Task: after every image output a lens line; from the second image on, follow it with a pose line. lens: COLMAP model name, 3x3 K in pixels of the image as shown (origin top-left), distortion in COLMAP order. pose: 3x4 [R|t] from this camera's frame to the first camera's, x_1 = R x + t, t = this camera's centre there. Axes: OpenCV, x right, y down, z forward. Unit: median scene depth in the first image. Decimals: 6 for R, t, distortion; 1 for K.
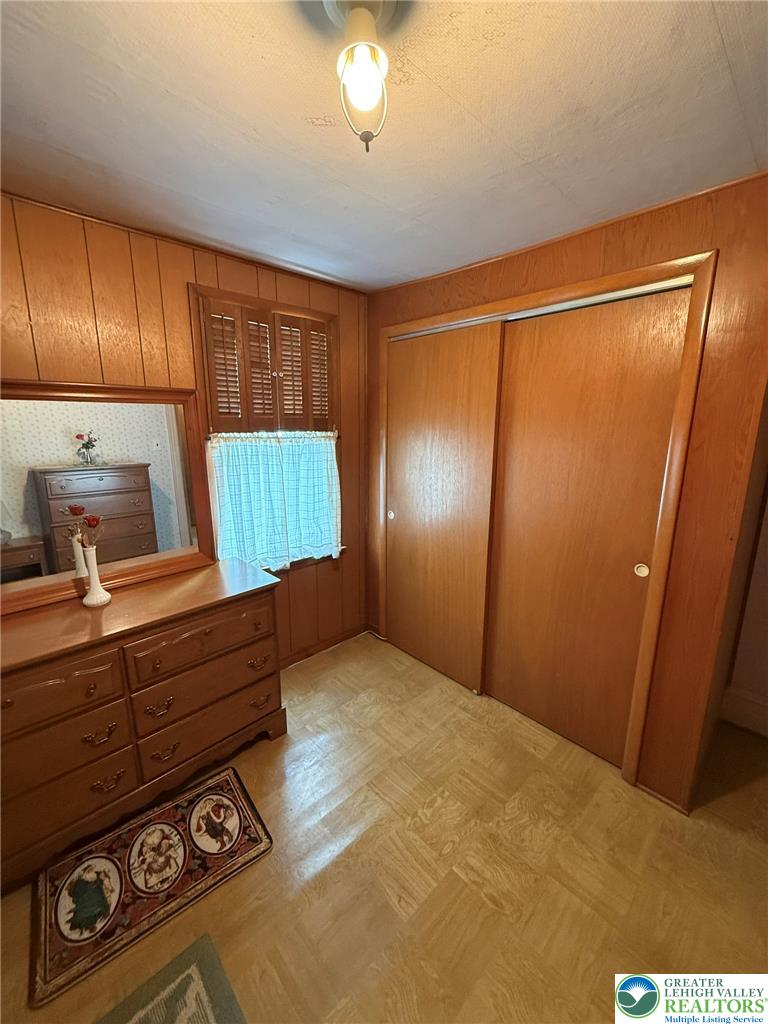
lens RADIAL K [[407.9, 0, 386.1], [0, 407.9, 509.4], [0, 0, 1]] dist [-0.001478, 0.000151]
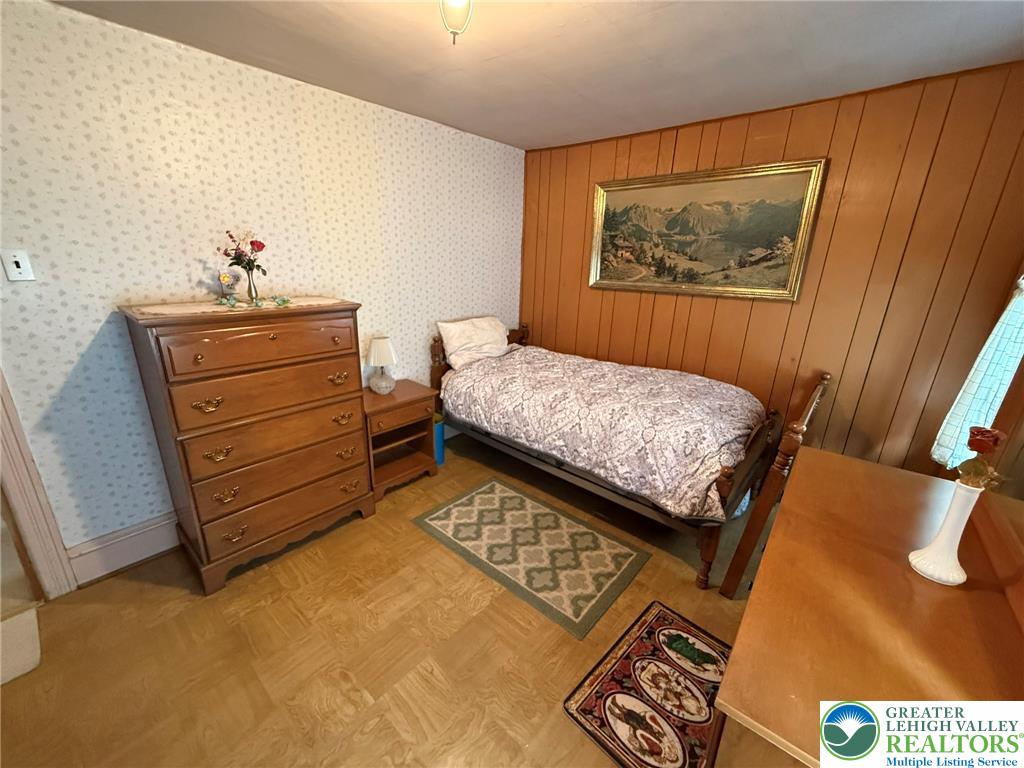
lens RADIAL K [[407.9, 0, 510.0], [0, 407.9, 385.6], [0, 0, 1]] dist [-0.001478, 0.000151]
pose [[-0.995162, -0.011782, -0.097536, -0.056327], [-0.058382, 0.869392, 0.490662, -0.272084], [0.079016, 0.493983, -0.865874, 1.440696]]
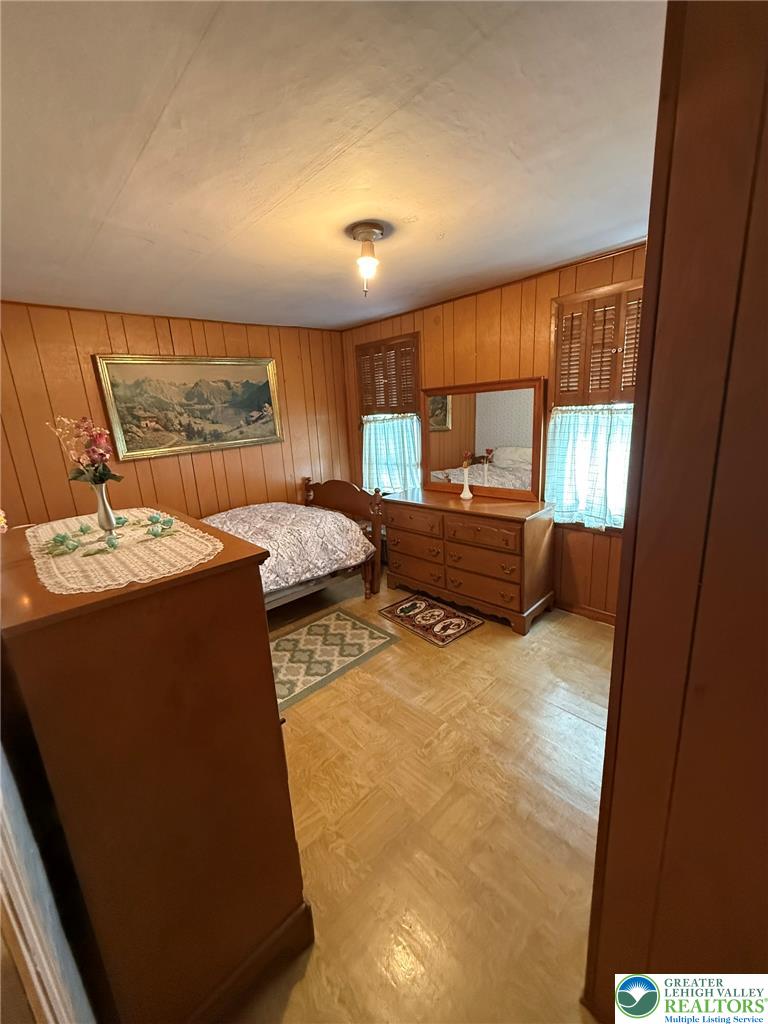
lens RADIAL K [[407.9, 0, 380.1], [0, 407.9, 510.3], [0, 0, 1]] dist [-0.001478, 0.000151]
pose [[-0.013359, 0.232287, -0.972555, 1.314988], [-0.149042, 0.961314, 0.231650, -0.116196], [0.988741, 0.148046, 0.021778, 0.609478]]
